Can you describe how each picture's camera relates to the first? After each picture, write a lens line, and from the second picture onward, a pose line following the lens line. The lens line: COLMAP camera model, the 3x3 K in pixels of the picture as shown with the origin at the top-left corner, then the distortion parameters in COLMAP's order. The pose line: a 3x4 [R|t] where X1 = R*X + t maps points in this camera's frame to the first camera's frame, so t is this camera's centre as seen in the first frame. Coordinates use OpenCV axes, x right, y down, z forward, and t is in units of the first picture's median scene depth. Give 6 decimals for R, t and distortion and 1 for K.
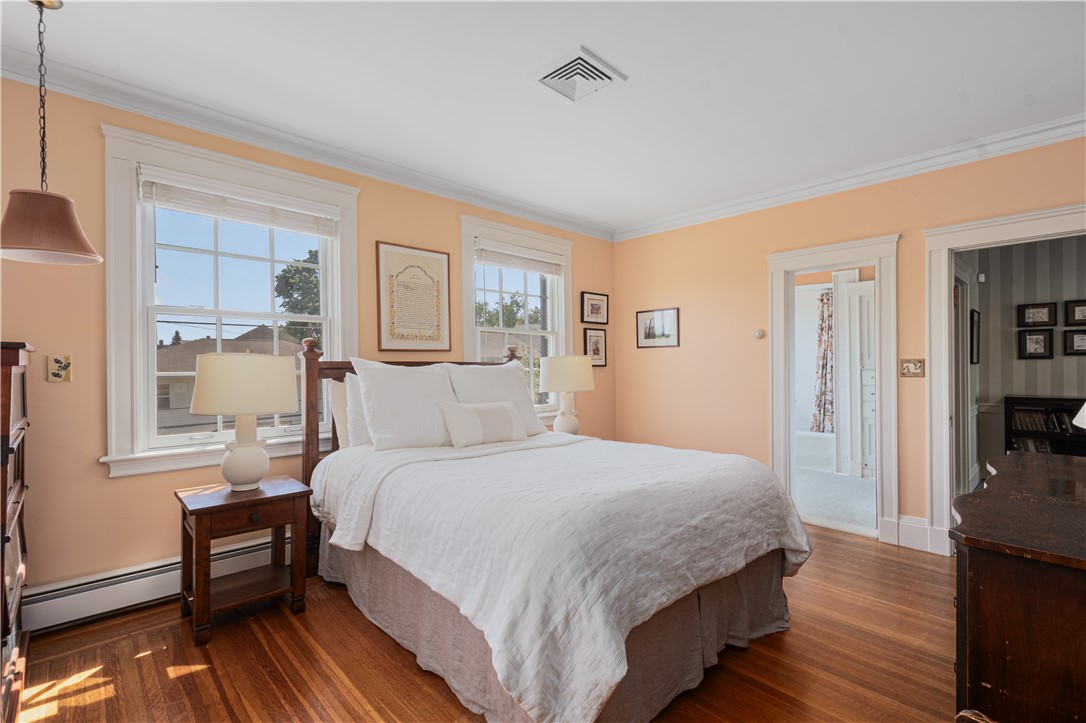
lens RADIAL K [[498.6, 0, 539.1], [0, 498.6, 366.4], [0, 0, 1]] dist [0.005122, -0.000038]
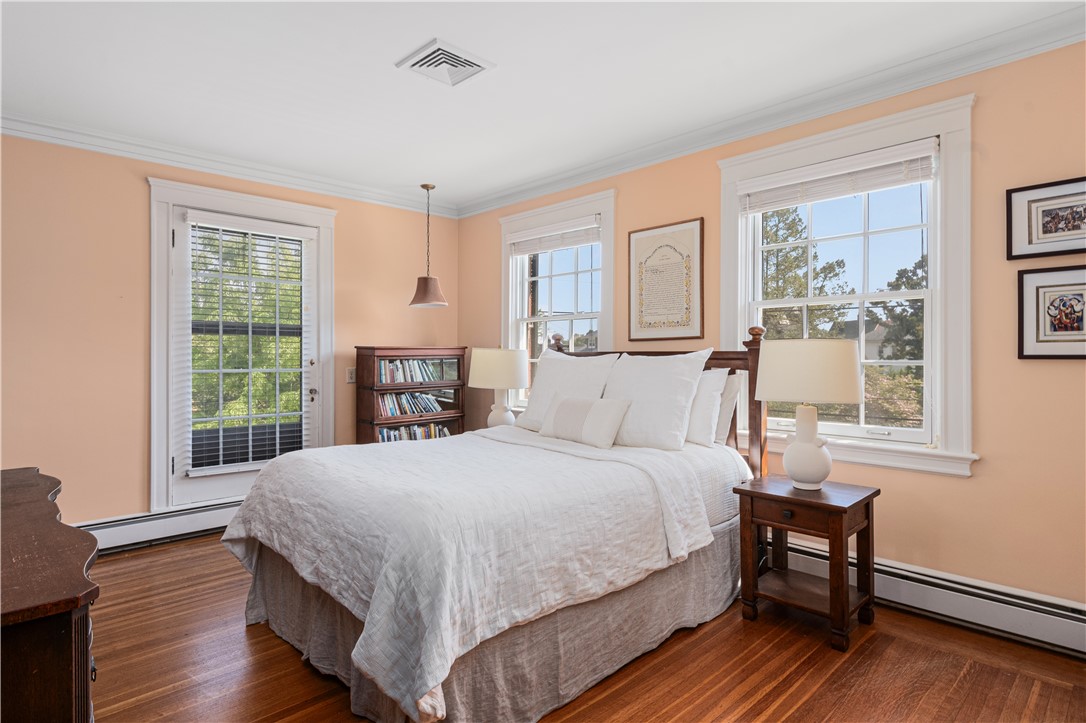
lens RADIAL K [[587.9, 0, 544.0], [0, 587.9, 342.0], [0, 0, 1]] dist [0.005233, -0.000013]
pose [[0.004195, -0.020707, -0.999777, 0.788139], [-0.000165, 0.999786, -0.020708, -0.004427], [0.999991, 0.000252, 0.004191, 0.755840]]
